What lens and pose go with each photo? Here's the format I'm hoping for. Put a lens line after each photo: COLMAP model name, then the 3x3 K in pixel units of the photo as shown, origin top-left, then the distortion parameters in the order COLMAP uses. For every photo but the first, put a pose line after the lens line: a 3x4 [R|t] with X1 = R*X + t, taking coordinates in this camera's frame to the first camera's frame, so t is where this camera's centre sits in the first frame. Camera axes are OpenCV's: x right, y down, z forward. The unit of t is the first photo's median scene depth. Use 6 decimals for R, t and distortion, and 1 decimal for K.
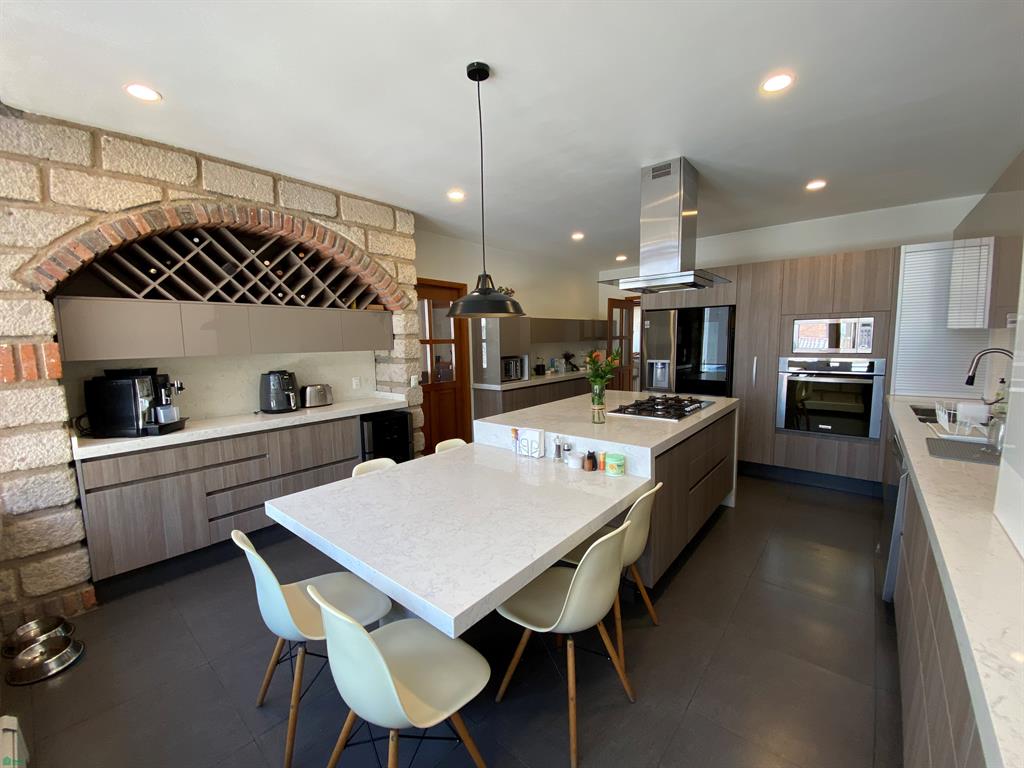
lens RADIAL K [[417.1, 0, 511.9], [0, 417.1, 382.8], [0, 0, 1]] dist [-0.019388, -0.001192]
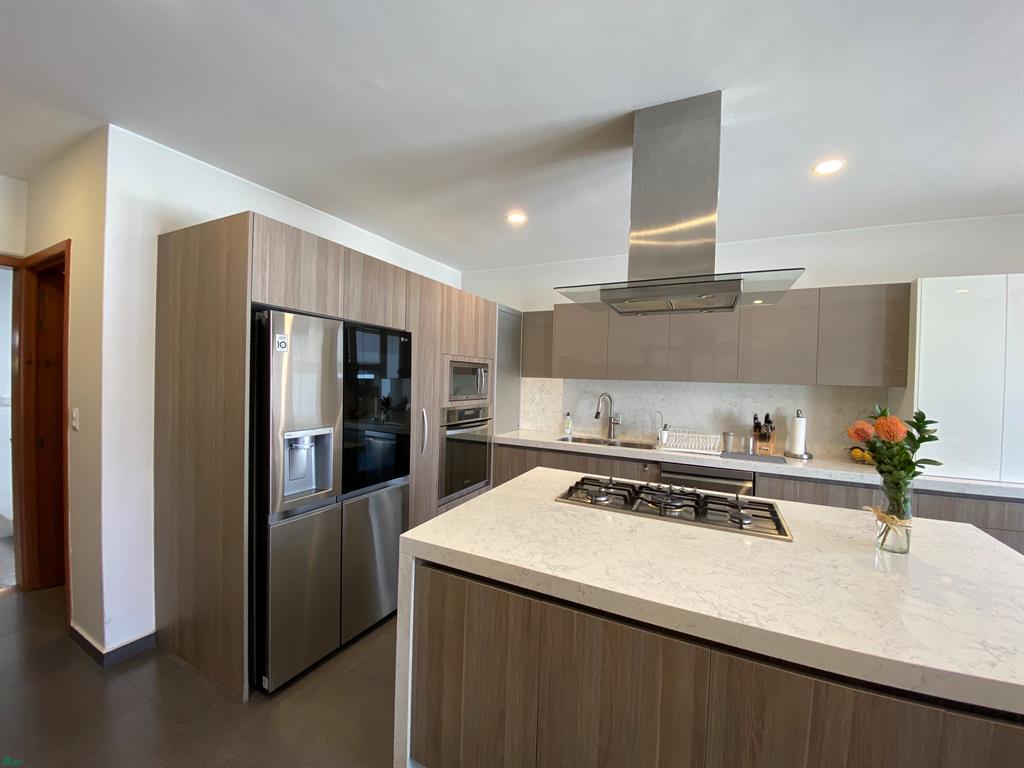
lens RADIAL K [[417.1, 0, 510.5], [0, 417.1, 385.0], [0, 0, 1]] dist [-0.019388, -0.001192]
pose [[-0.217710, -0.001342, 0.976013, -0.141112], [0.088527, 0.995850, 0.021116, -0.109575], [-0.971990, 0.091001, -0.216687, 1.046926]]
